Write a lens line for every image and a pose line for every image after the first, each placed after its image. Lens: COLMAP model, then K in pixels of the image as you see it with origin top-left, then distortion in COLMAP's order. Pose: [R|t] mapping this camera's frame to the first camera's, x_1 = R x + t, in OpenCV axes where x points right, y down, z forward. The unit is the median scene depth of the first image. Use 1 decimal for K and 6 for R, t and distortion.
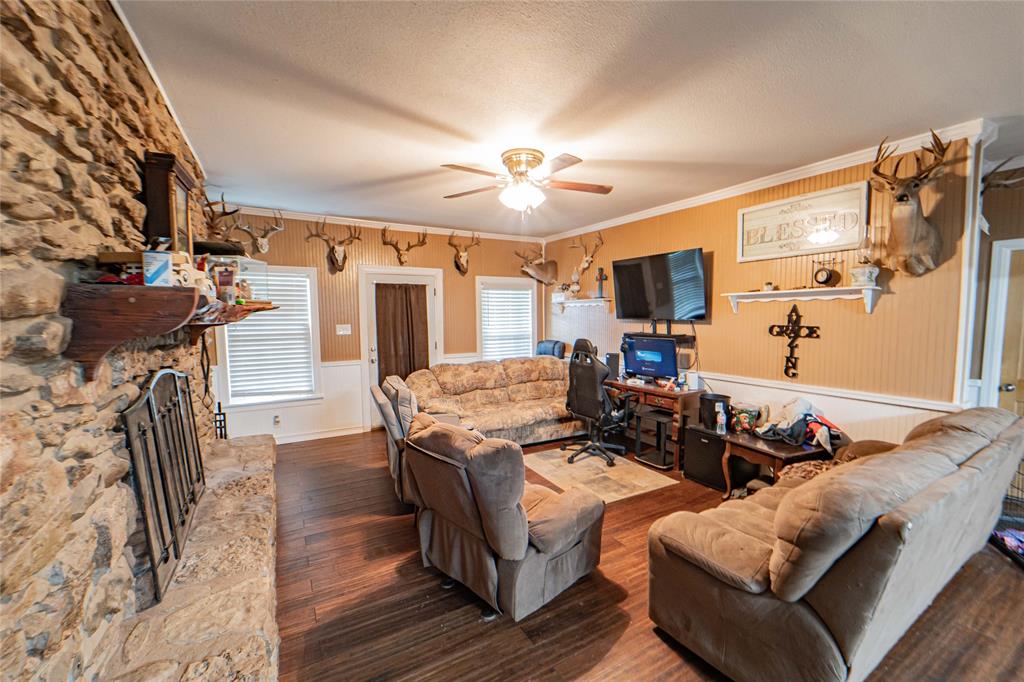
lens RADIAL K [[420.5, 0, 514.6], [0, 420.5, 348.6], [0, 0, 1]] dist [-0.022971, 0.000800]
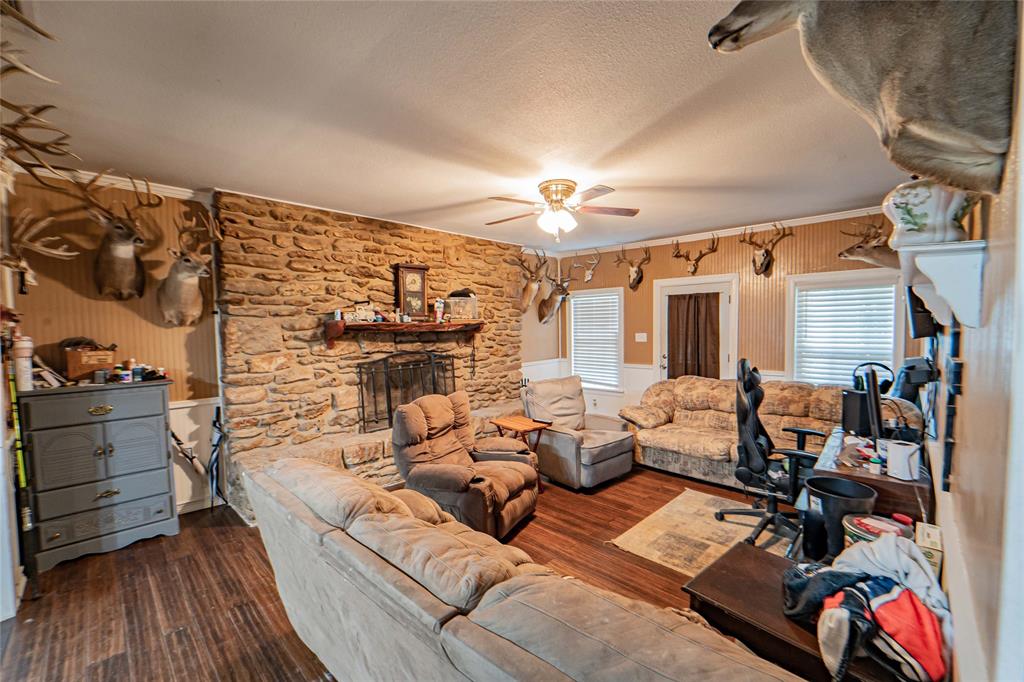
lens RADIAL K [[420.5, 0, 514.6], [0, 420.5, 348.6], [0, 0, 1]] dist [-0.022971, 0.000800]
pose [[0.278095, 0.053985, -0.959035, 0.596434], [-0.066043, 0.997131, 0.036979, -0.033471], [0.958281, 0.053054, 0.280862, 0.328381]]
